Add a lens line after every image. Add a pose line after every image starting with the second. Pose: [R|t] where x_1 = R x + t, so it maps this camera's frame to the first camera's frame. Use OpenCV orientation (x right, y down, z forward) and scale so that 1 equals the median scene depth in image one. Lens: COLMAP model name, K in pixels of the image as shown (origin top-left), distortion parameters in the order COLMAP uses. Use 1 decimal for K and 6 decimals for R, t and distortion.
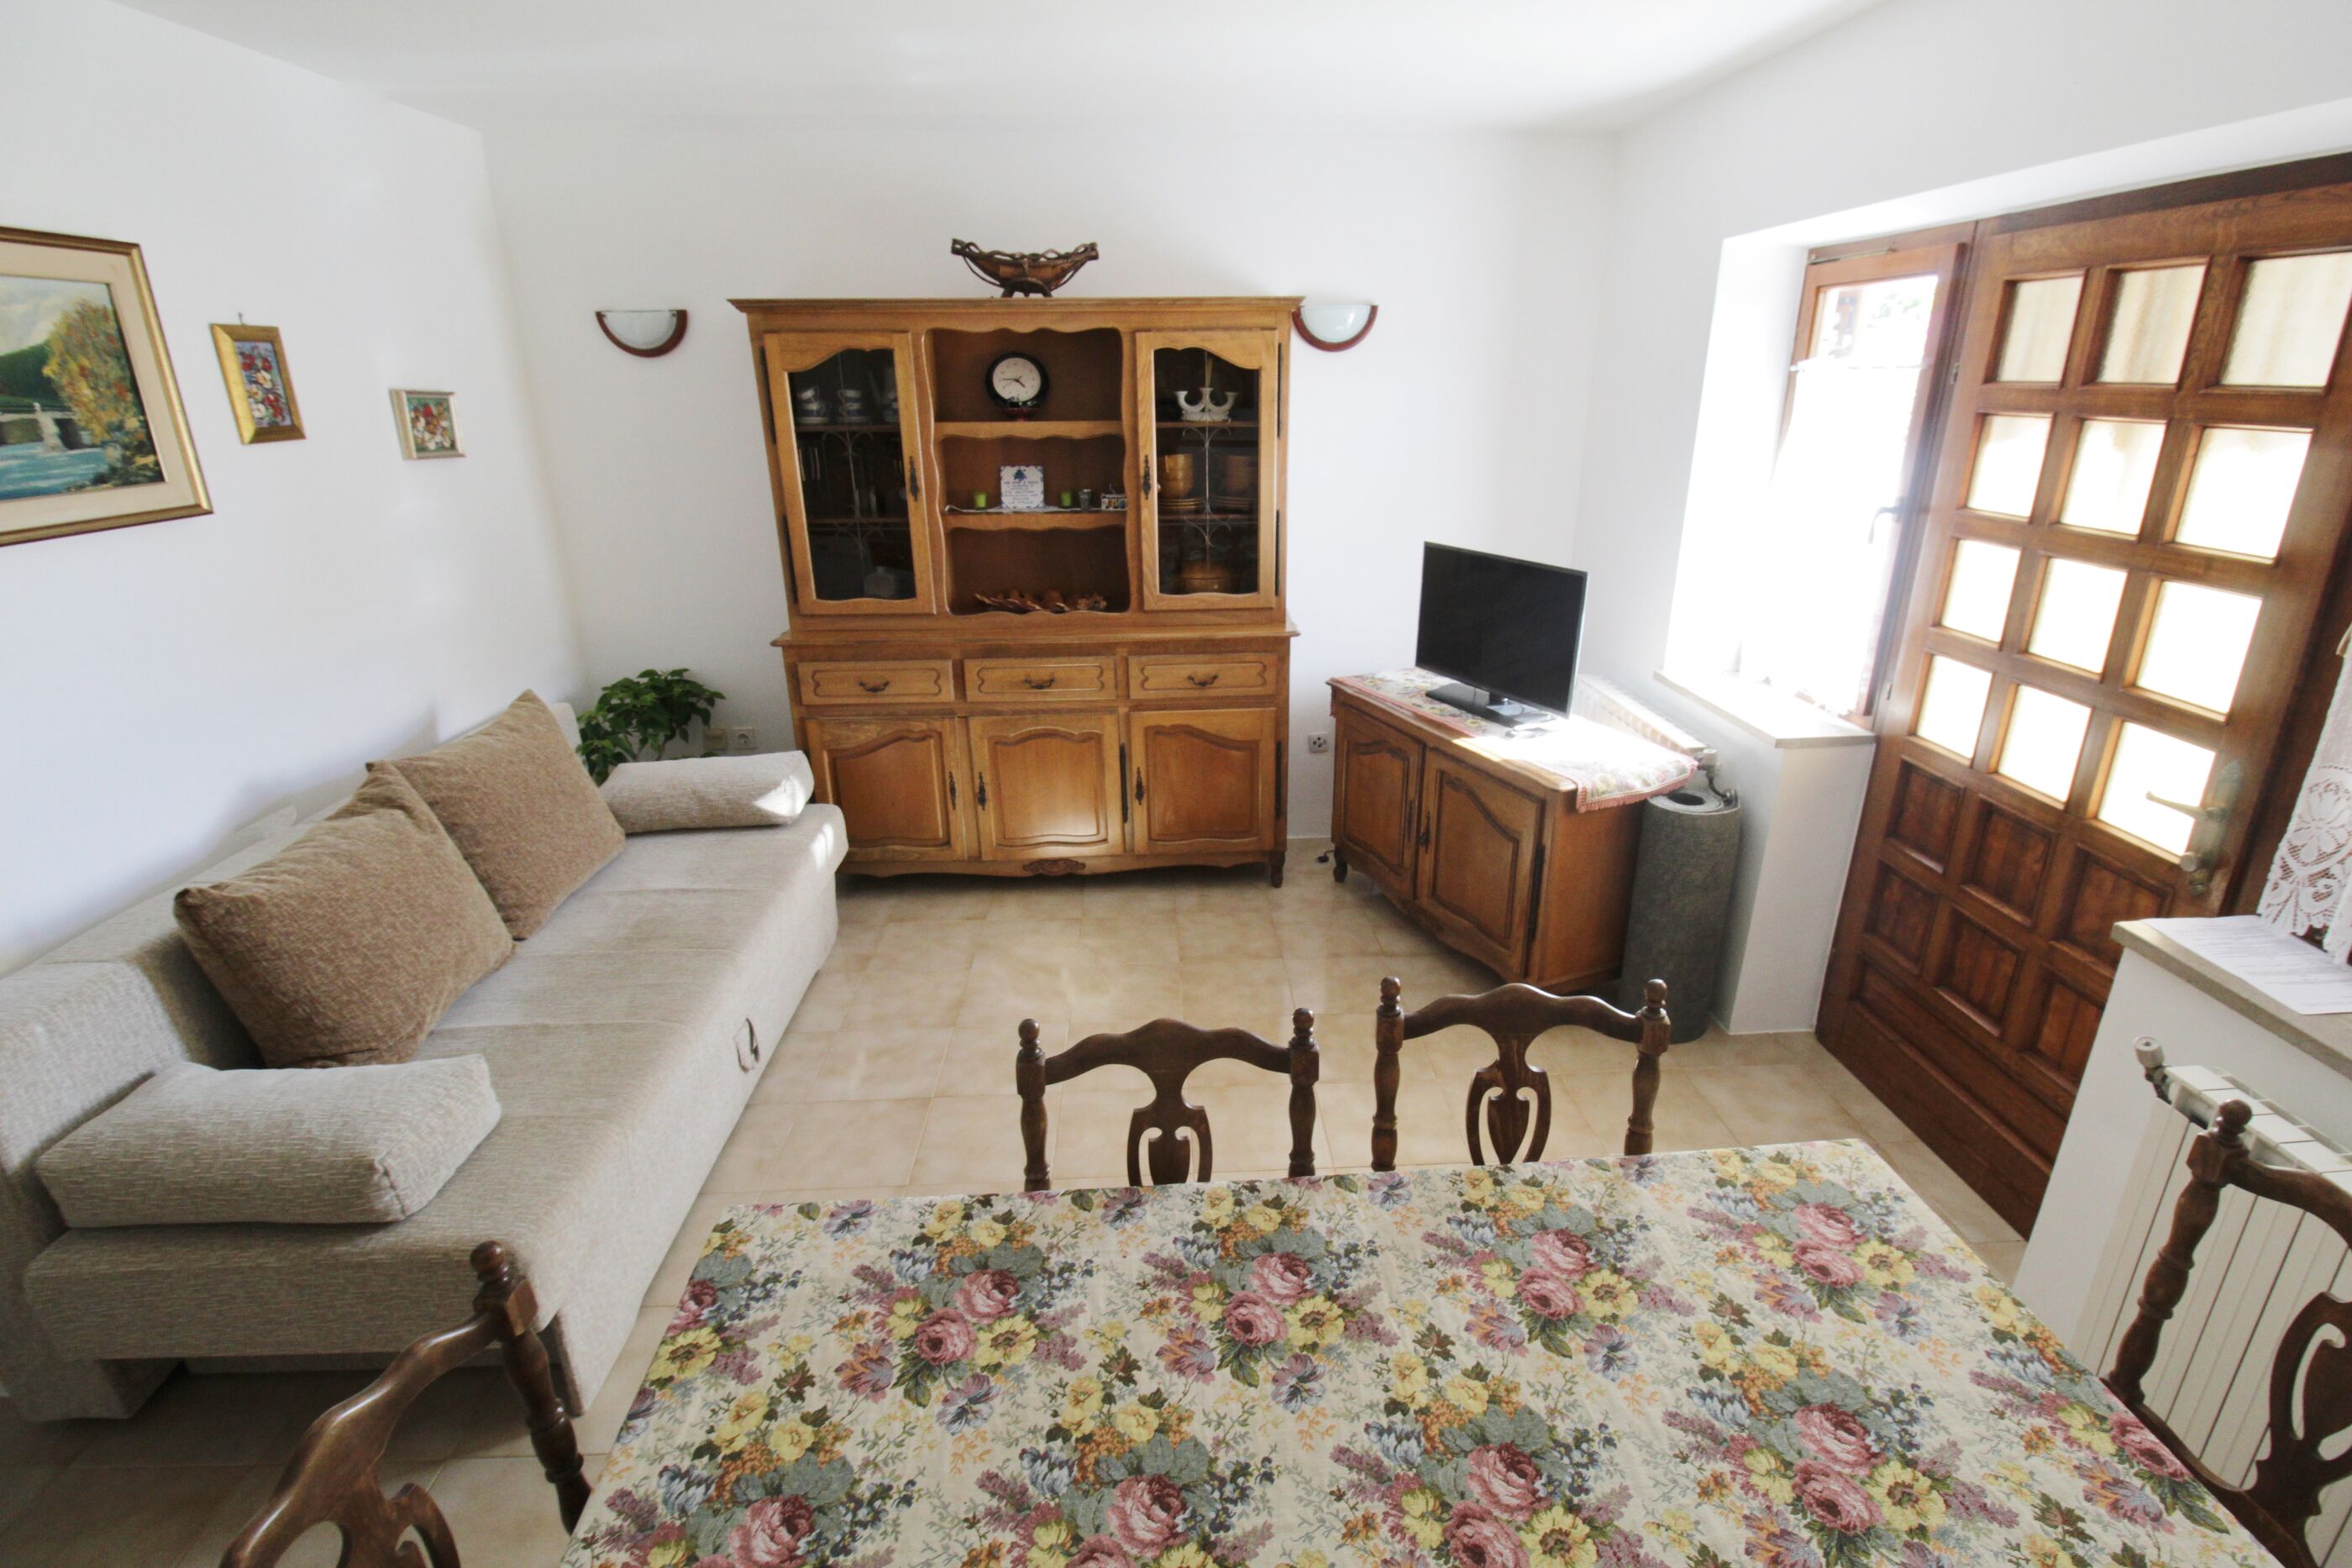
lens RADIAL K [[1097.2, 0, 1203.8], [0, 1097.2, 781.6], [0, 0, 1]] dist [0.000477, -0.012791]
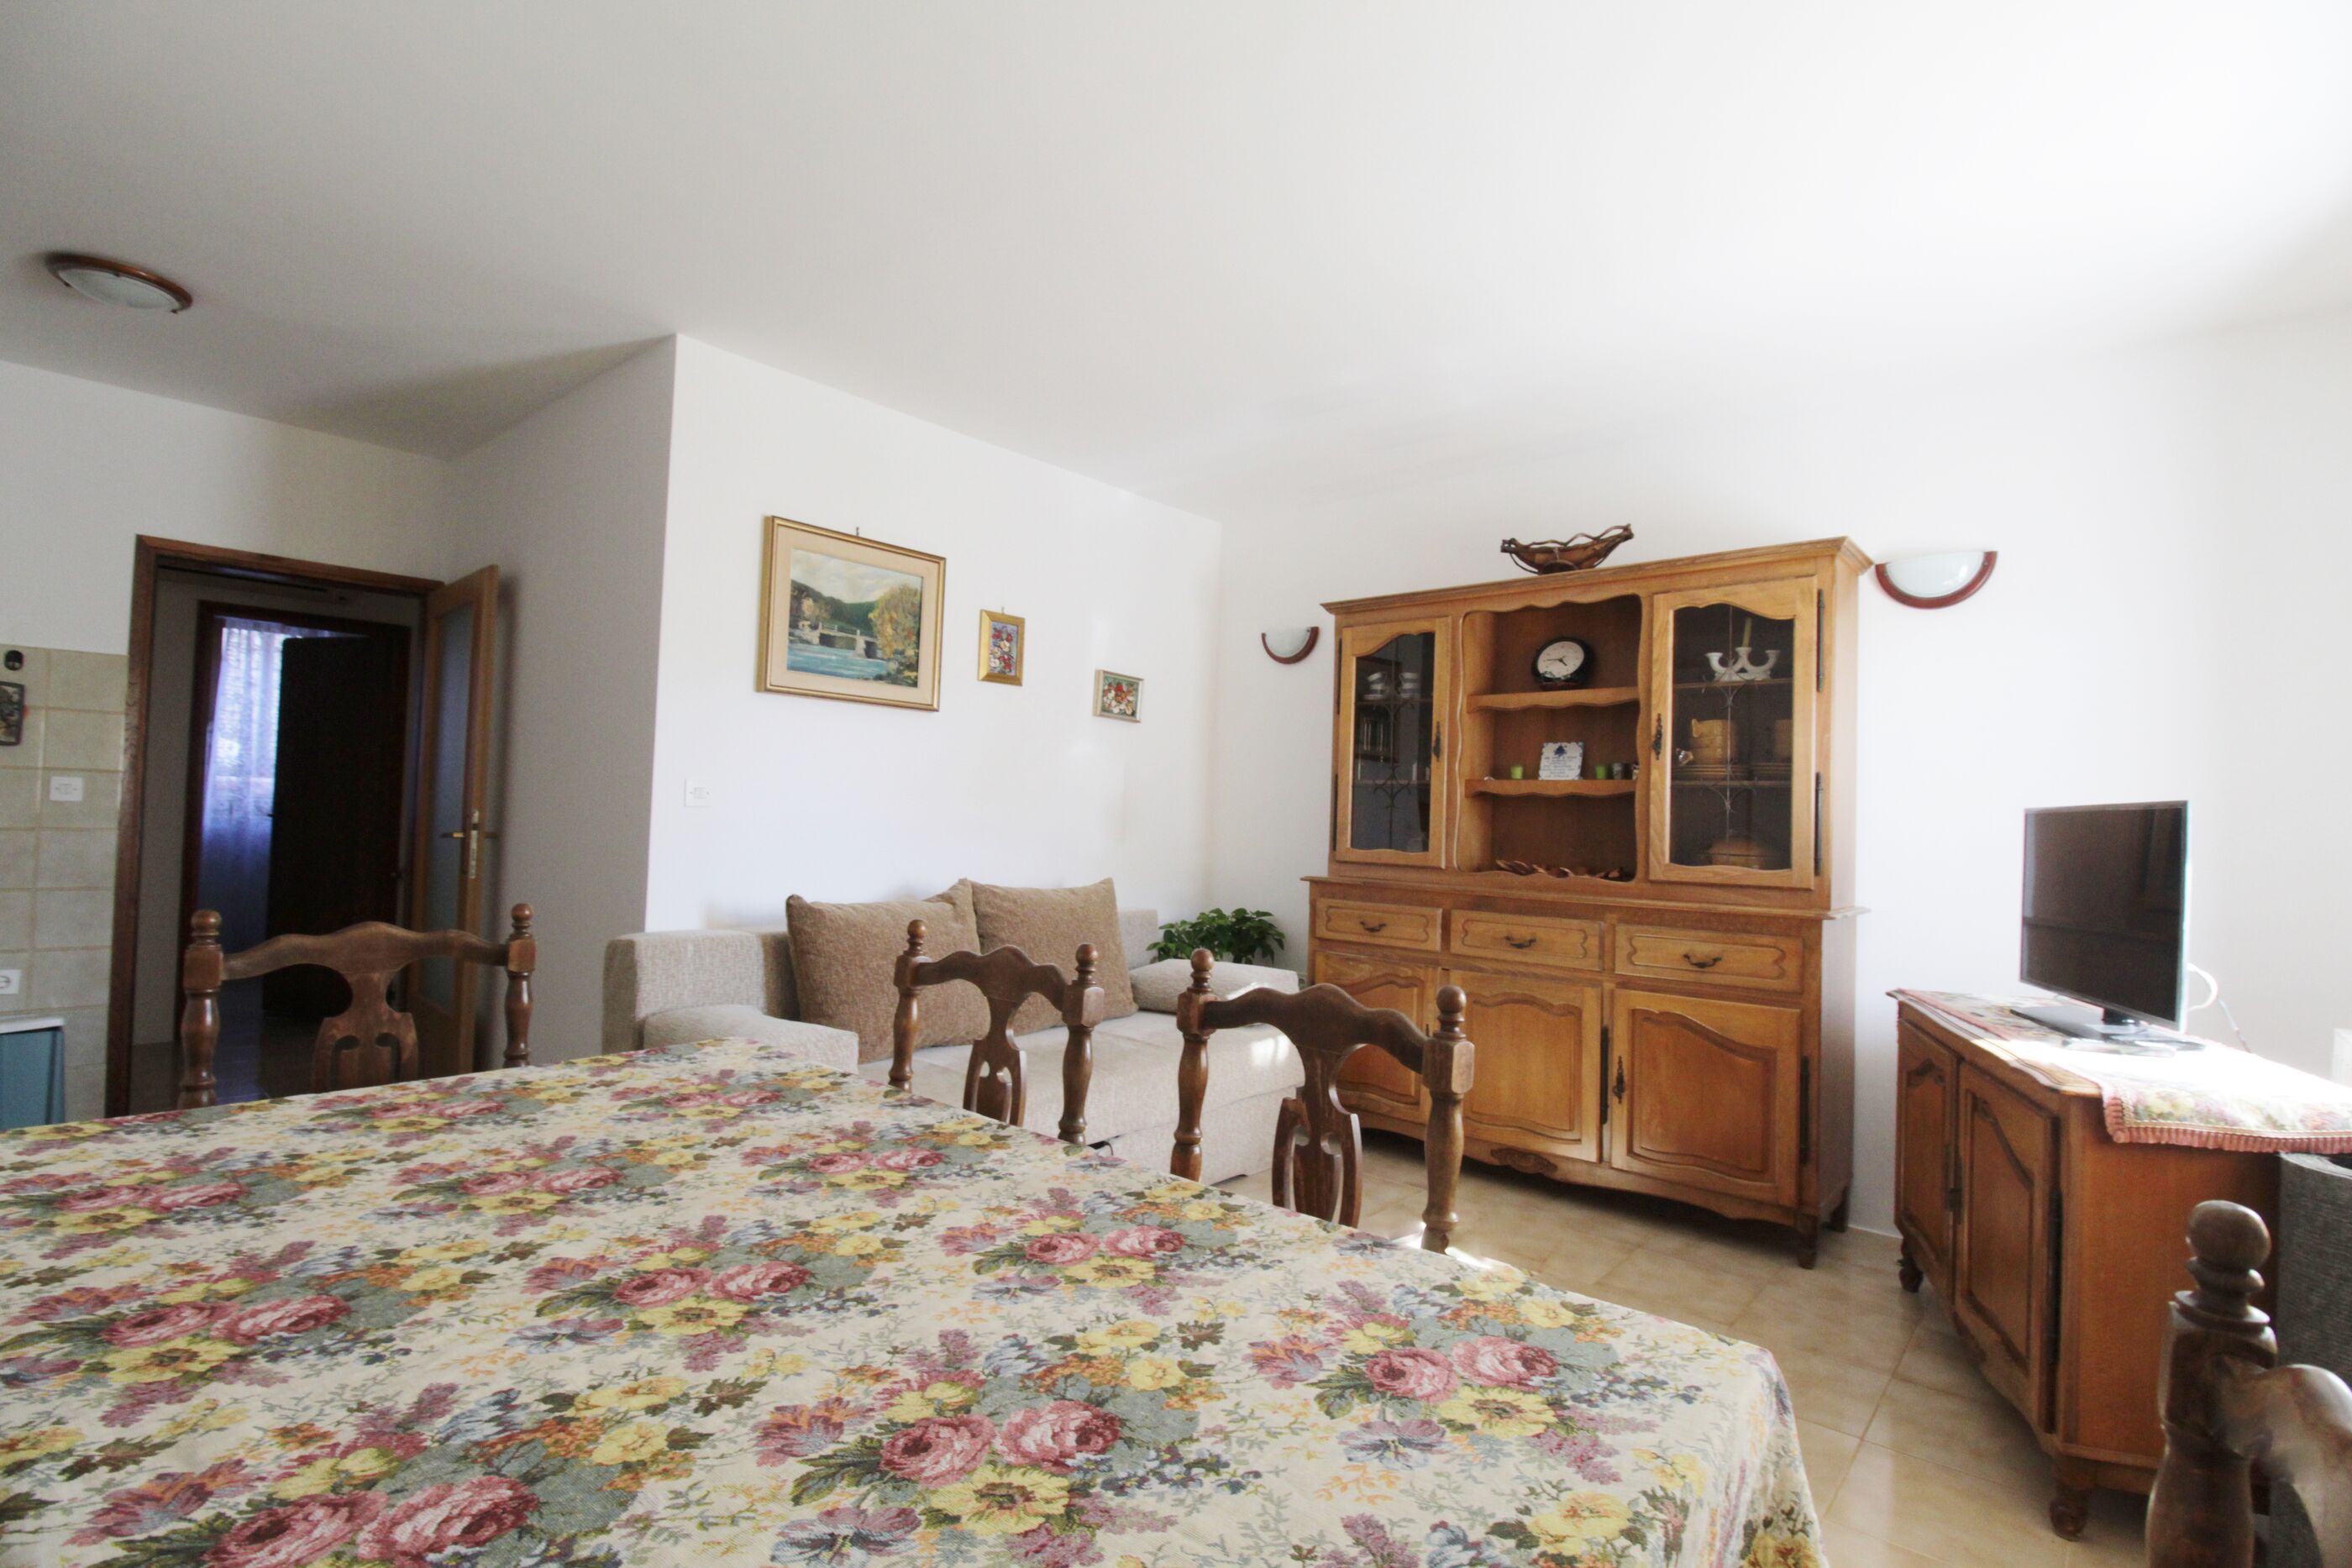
lens RADIAL K [[1097.2, 0, 1203.8], [0, 1097.2, 786.7], [0, 0, 1]] dist [0.000477, -0.012791]
pose [[0.717902, 0.008110, -0.696097, 0.349351], [-0.273433, 0.922854, -0.271247, 0.132136], [0.640196, 0.385064, 0.664737, 0.159608]]
